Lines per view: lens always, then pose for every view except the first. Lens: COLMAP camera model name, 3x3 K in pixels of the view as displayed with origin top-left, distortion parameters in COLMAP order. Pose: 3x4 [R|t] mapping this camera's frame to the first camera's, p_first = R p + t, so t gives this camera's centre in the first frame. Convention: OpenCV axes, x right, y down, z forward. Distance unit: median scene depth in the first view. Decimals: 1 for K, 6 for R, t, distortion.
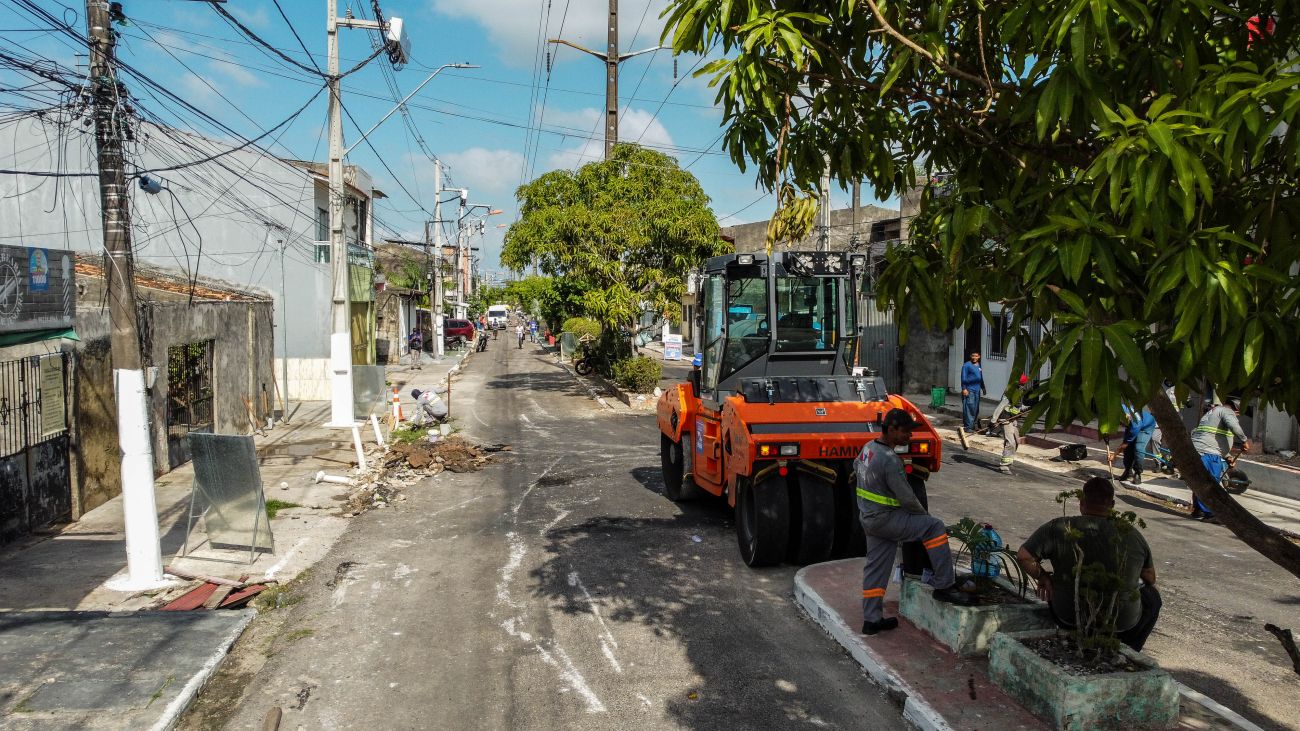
lens RADIAL K [[981.6, 0, 647.3], [0, 981.6, 353.4], [0, 0, 1]] dist [-0.000598, 0.001708]
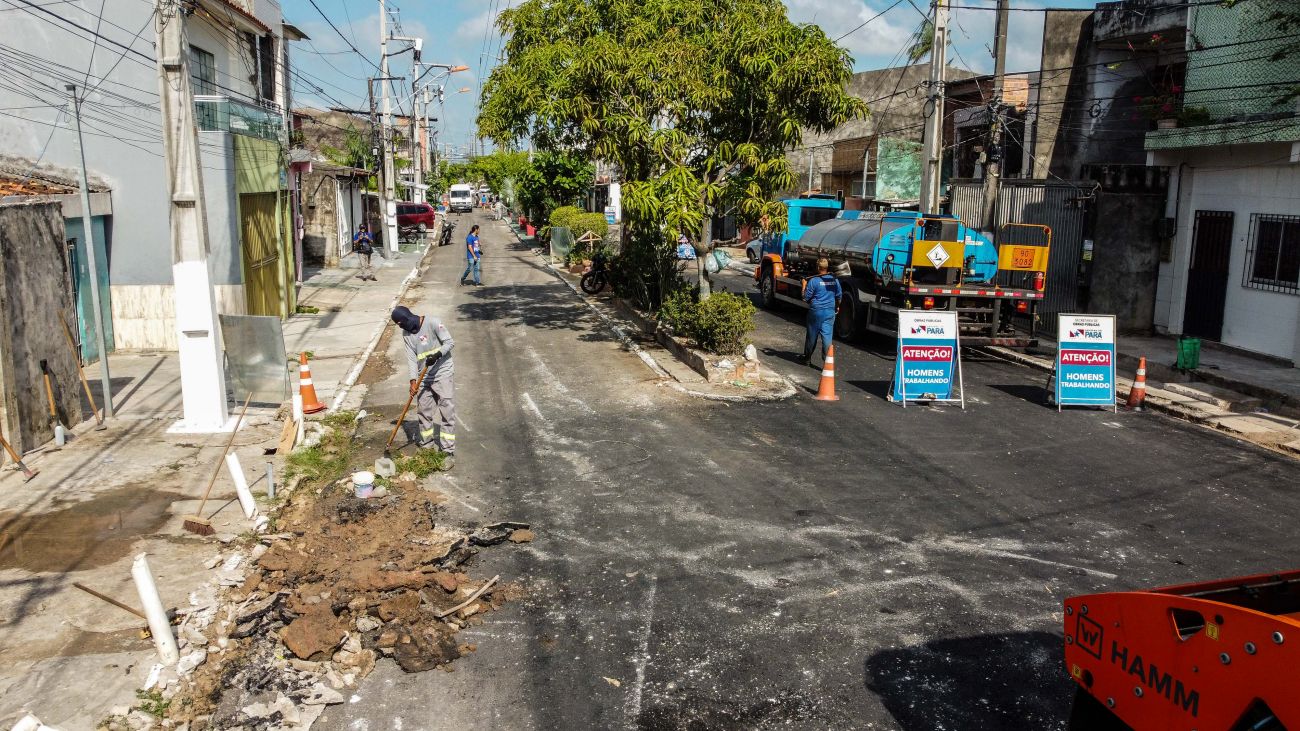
lens RADIAL K [[981.6, 0, 647.3], [0, 981.6, 353.4], [0, 0, 1]] dist [-0.000598, 0.001708]
pose [[0.999308, -0.004242, 0.036963, -0.040516], [-0.000404, 0.992186, 0.124767, -0.018887], [-0.037203, -0.124696, 0.991497, 0.222336]]
